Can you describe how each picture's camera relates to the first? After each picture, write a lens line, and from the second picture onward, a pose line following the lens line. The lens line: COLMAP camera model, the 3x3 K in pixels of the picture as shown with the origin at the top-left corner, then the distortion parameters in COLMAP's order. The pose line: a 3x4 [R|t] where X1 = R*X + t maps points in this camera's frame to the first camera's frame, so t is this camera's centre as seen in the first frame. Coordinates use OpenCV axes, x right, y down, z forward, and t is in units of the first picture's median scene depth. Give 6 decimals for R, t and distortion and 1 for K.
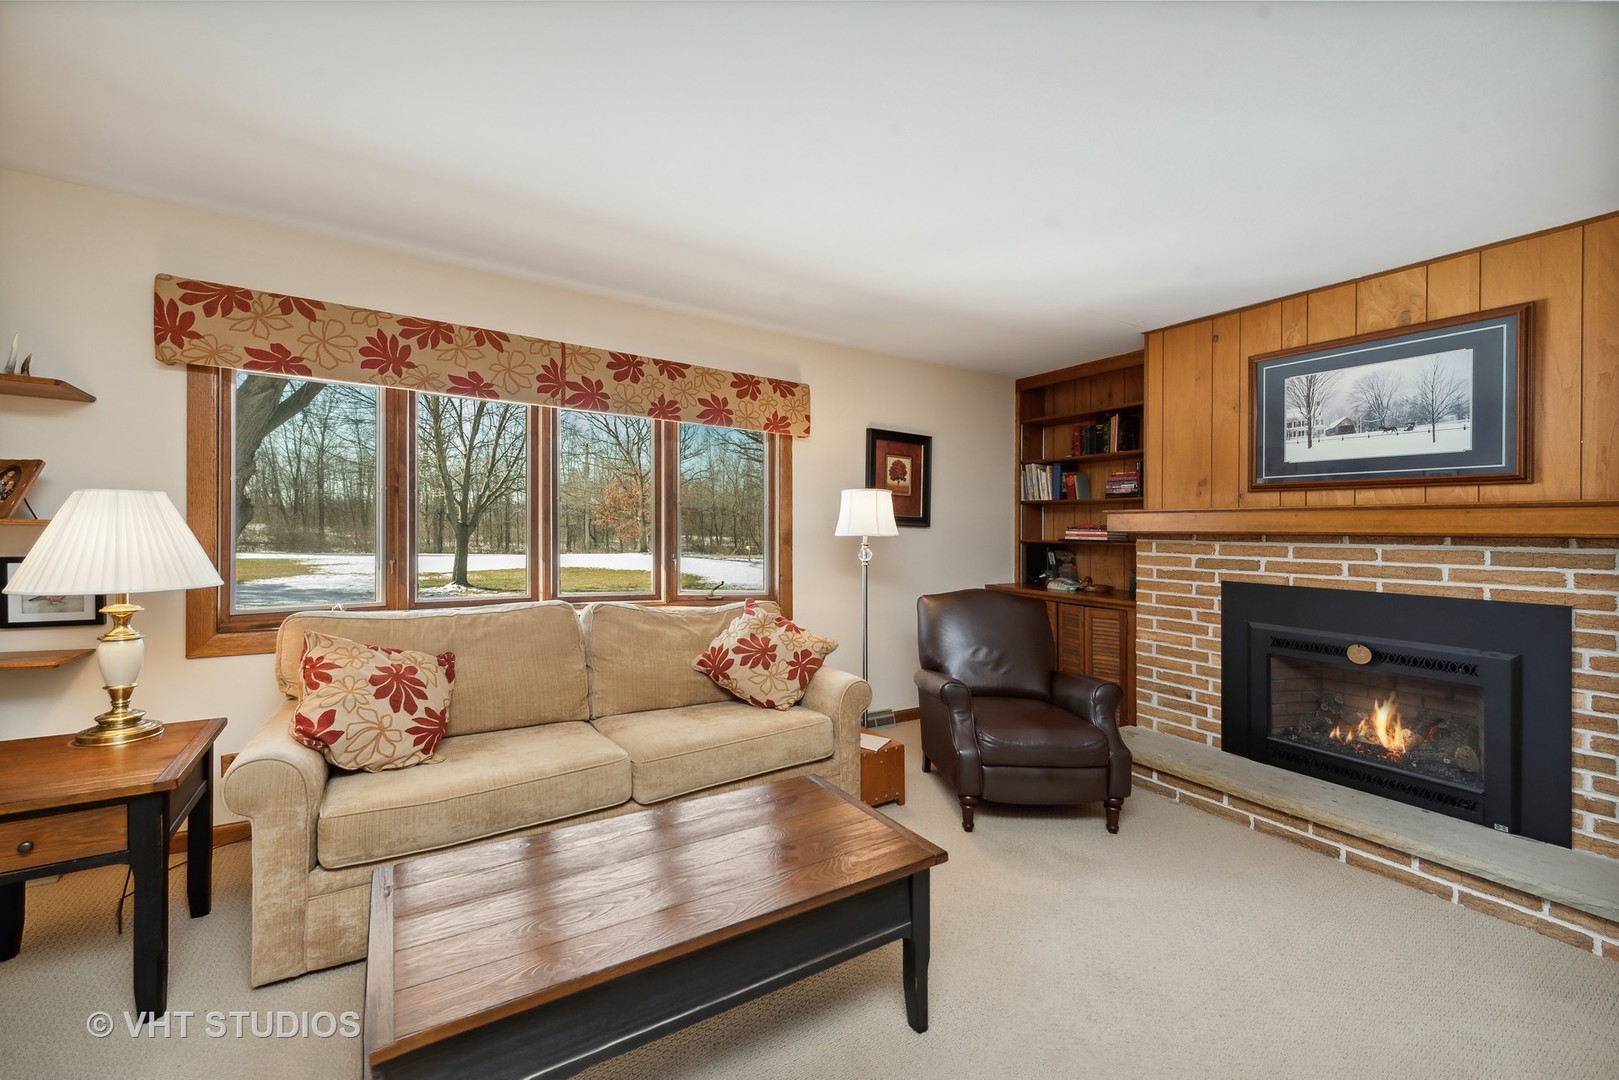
lens RADIAL K [[653.2, 0, 809.5], [0, 653.2, 540.0], [0, 0, 1]] dist [-0.000490, -0.000187]
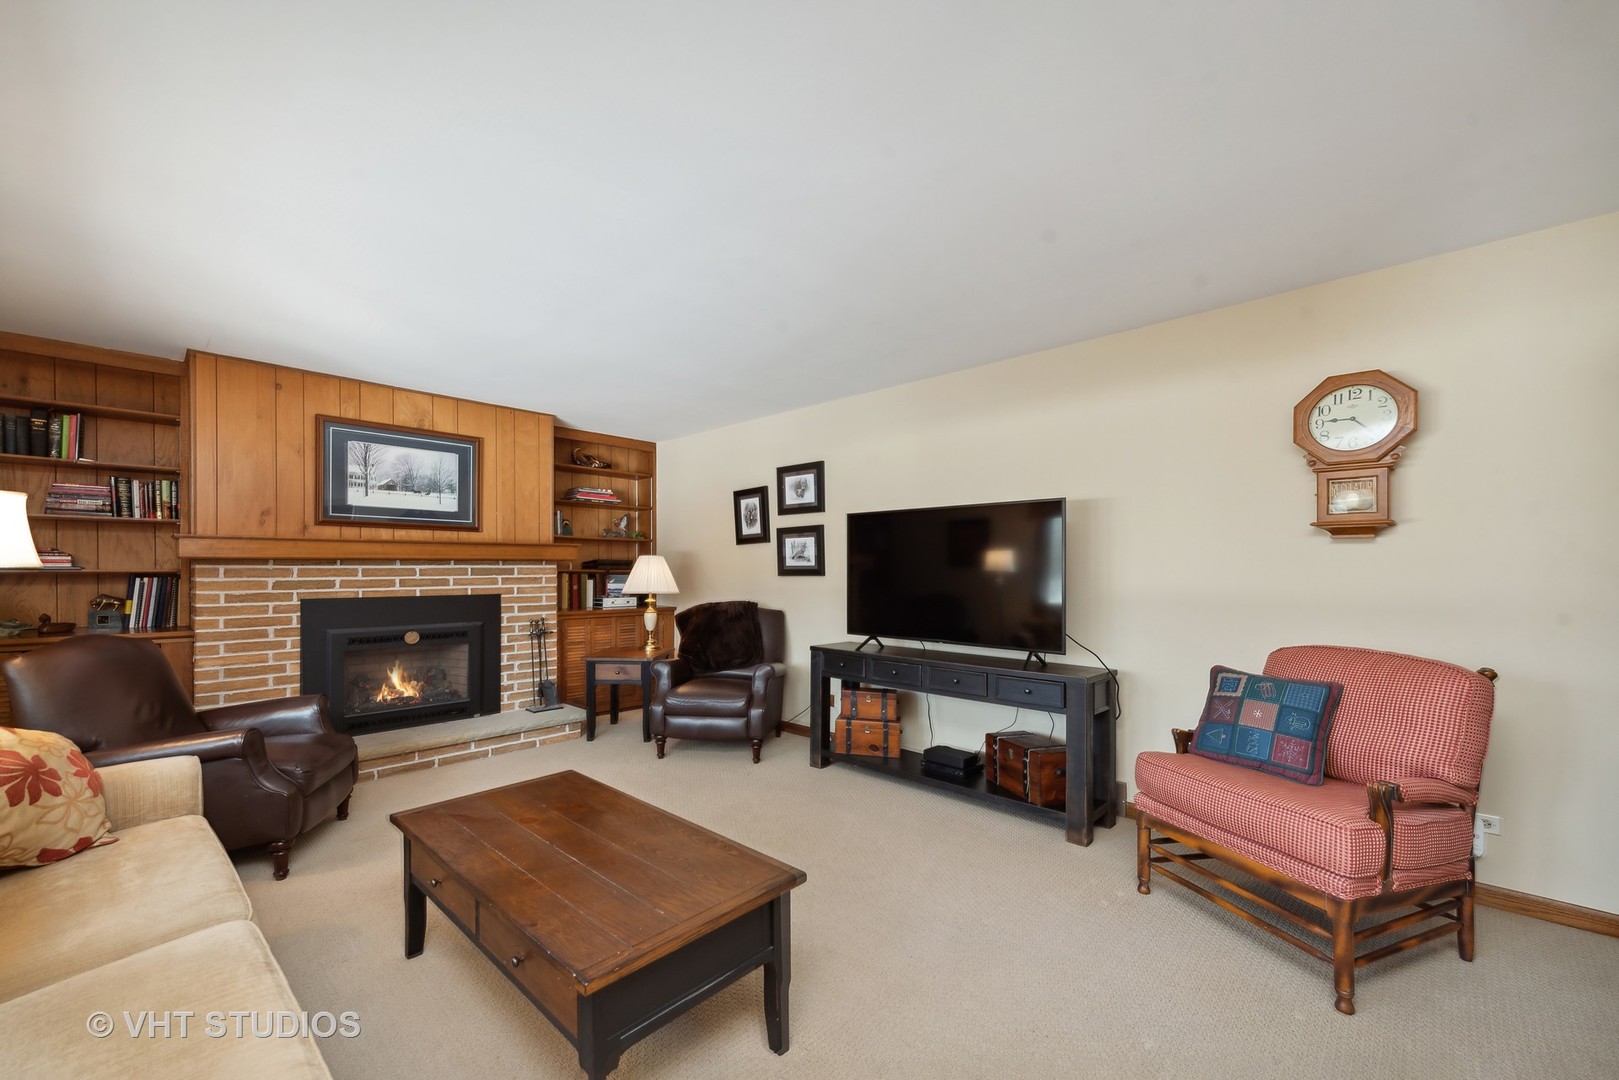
lens RADIAL K [[653.2, 0, 809.5], [0, 653.2, 540.0], [0, 0, 1]] dist [-0.000490, -0.000187]
pose [[-0.272818, 0.013260, 0.961974, -0.811662], [0.001097, 0.999909, -0.013471, -0.029233], [-0.962065, -0.002620, -0.272807, 0.475409]]
